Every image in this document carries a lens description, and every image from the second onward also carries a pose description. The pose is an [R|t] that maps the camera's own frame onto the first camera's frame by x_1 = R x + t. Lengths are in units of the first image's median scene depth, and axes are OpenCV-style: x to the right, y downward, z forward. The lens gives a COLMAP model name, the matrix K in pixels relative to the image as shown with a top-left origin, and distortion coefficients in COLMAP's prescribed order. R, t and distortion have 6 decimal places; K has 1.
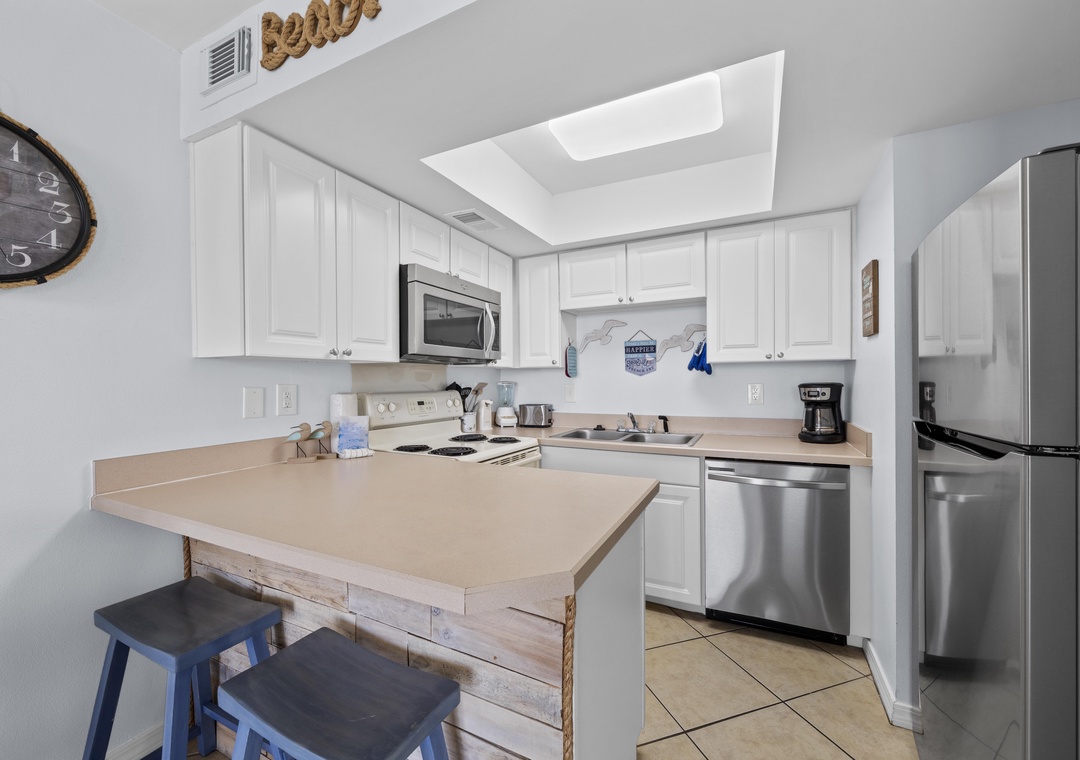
lens RADIAL K [[431.5, 0, 536.0], [0, 431.5, 385.8], [0, 0, 1]] dist [0.000401, -0.000148]
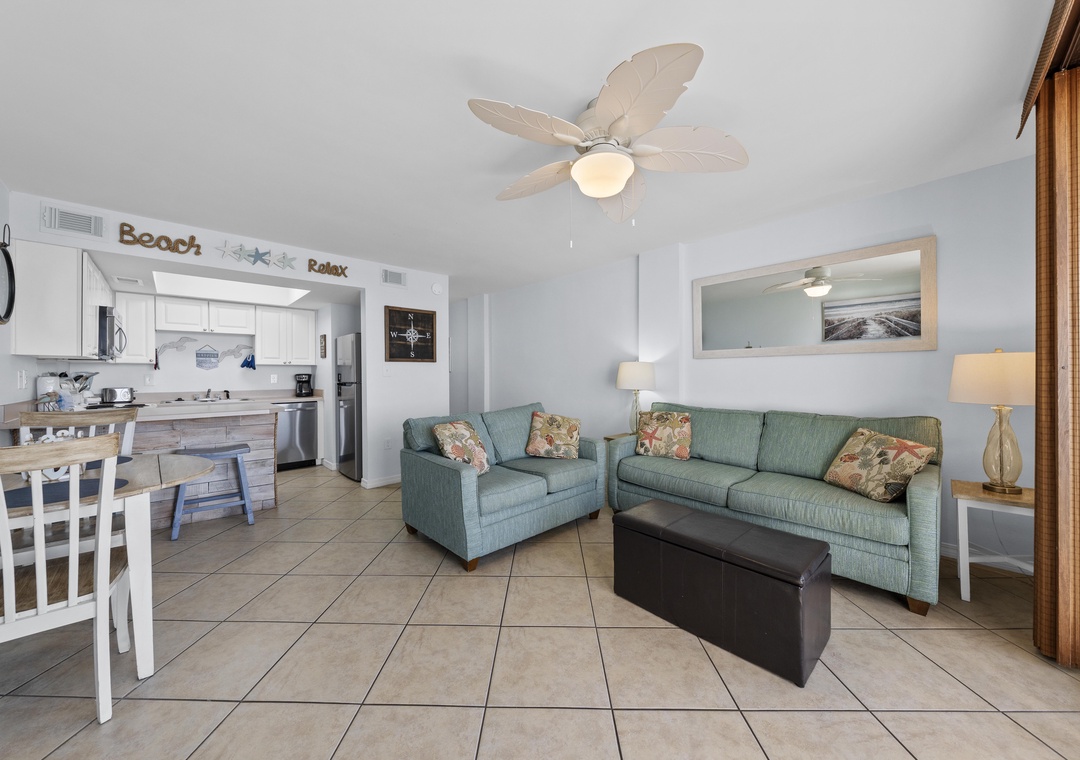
lens RADIAL K [[391.4, 0, 539.4], [0, 391.4, 373.9], [0, 0, 1]] dist [-0.000292, 0.000031]
pose [[0.337989, 0.009792, 0.941099, -1.074329], [0.014549, 0.999772, -0.015628, 0.051360], [-0.941038, 0.018974, 0.337769, -1.125777]]
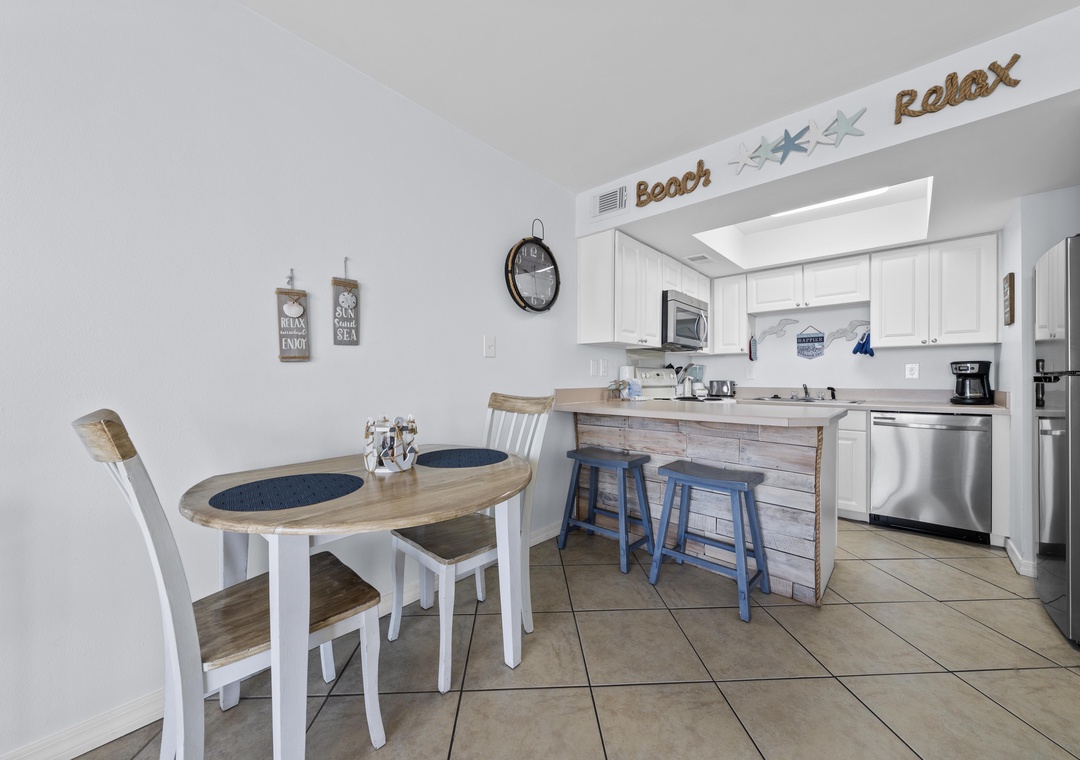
lens RADIAL K [[402.4, 0, 540.0], [0, 402.4, 380.0], [0, 0, 1]] dist [-0.001187, -0.000034]
pose [[0.963309, 0.010668, -0.268182, -0.305484], [-0.013624, 0.999865, -0.009165, 0.083850], [0.268048, 0.012483, 0.963325, -0.580368]]
